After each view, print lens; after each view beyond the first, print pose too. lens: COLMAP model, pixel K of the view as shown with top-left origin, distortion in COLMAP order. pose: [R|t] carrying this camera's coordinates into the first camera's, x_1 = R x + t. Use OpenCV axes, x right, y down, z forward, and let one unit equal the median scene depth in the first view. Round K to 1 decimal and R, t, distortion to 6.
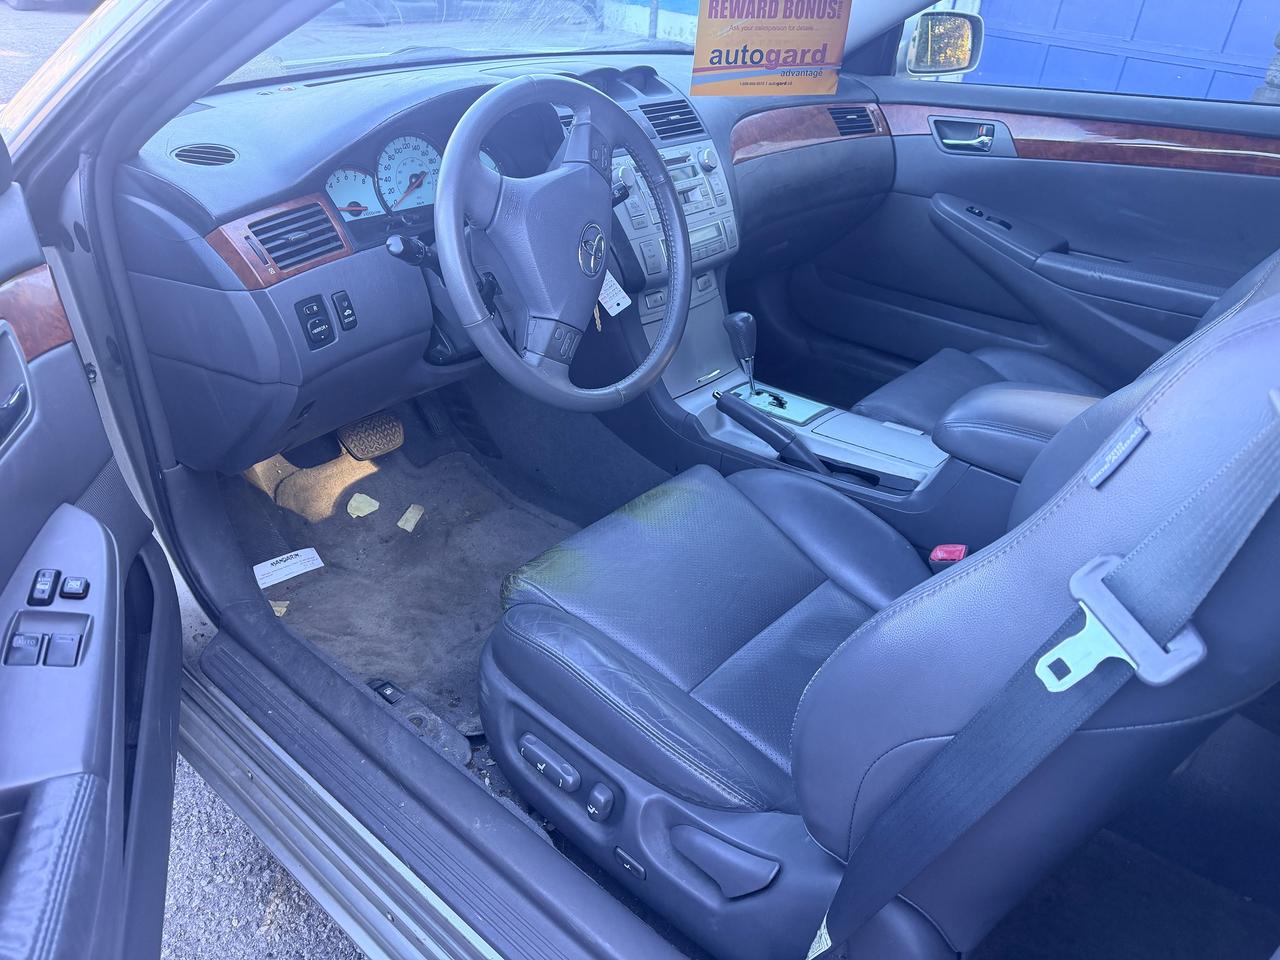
lens RADIAL K [[906.0, 0, 634.1], [0, 906.0, 472.4], [0, 0, 1]] dist [0.000239, -0.001797]
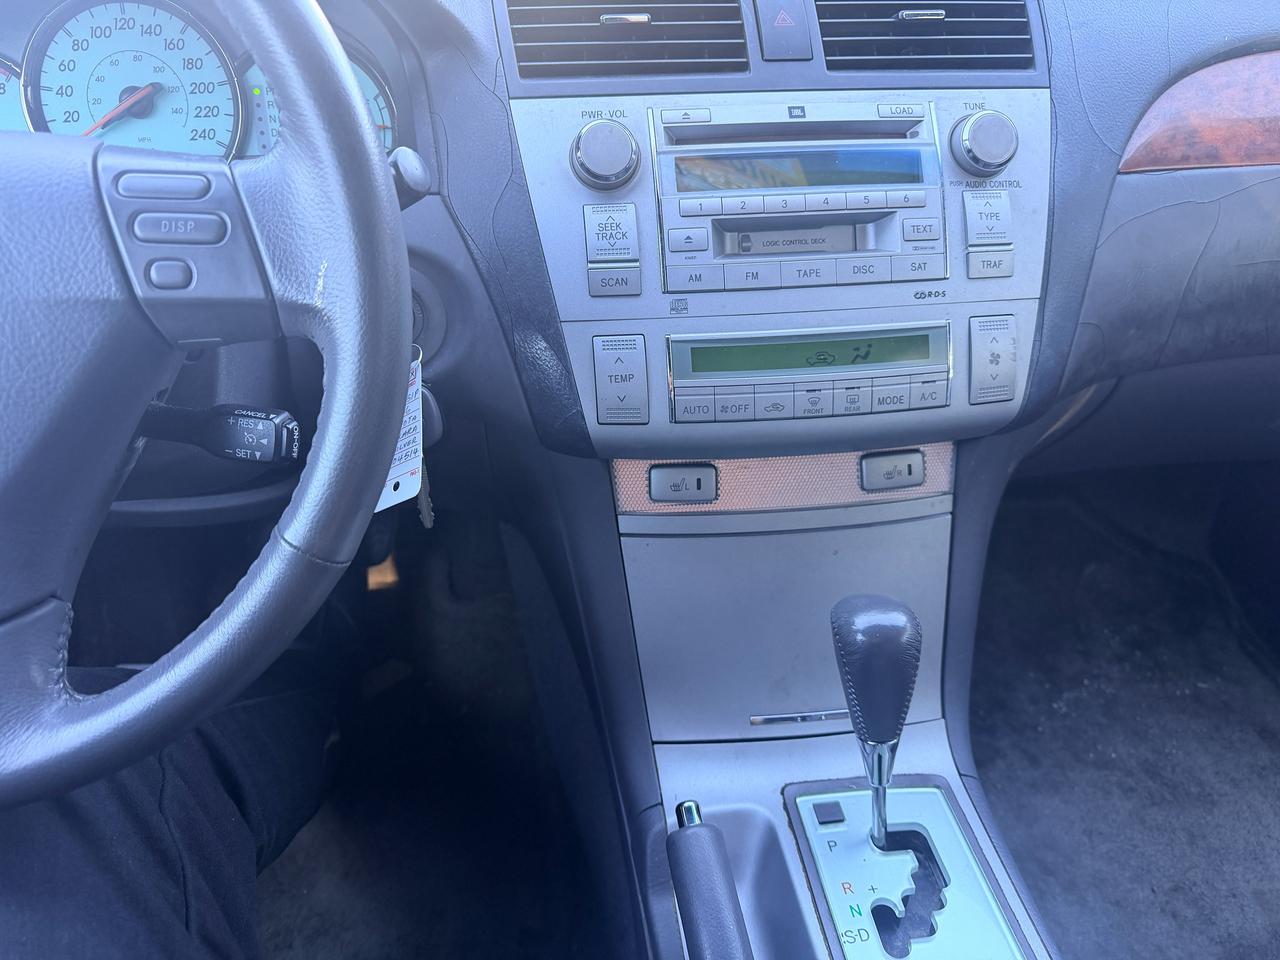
lens RADIAL K [[906.0, 0, 634.1], [0, 906.0, 472.4], [0, 0, 1]] dist [0.000239, -0.001797]
pose [[0.731618, 0.307938, -0.608202, 0.282672], [-0.311290, 0.944627, 0.103816, -0.274050], [0.606493, 0.113374, 0.786964, 0.822279]]
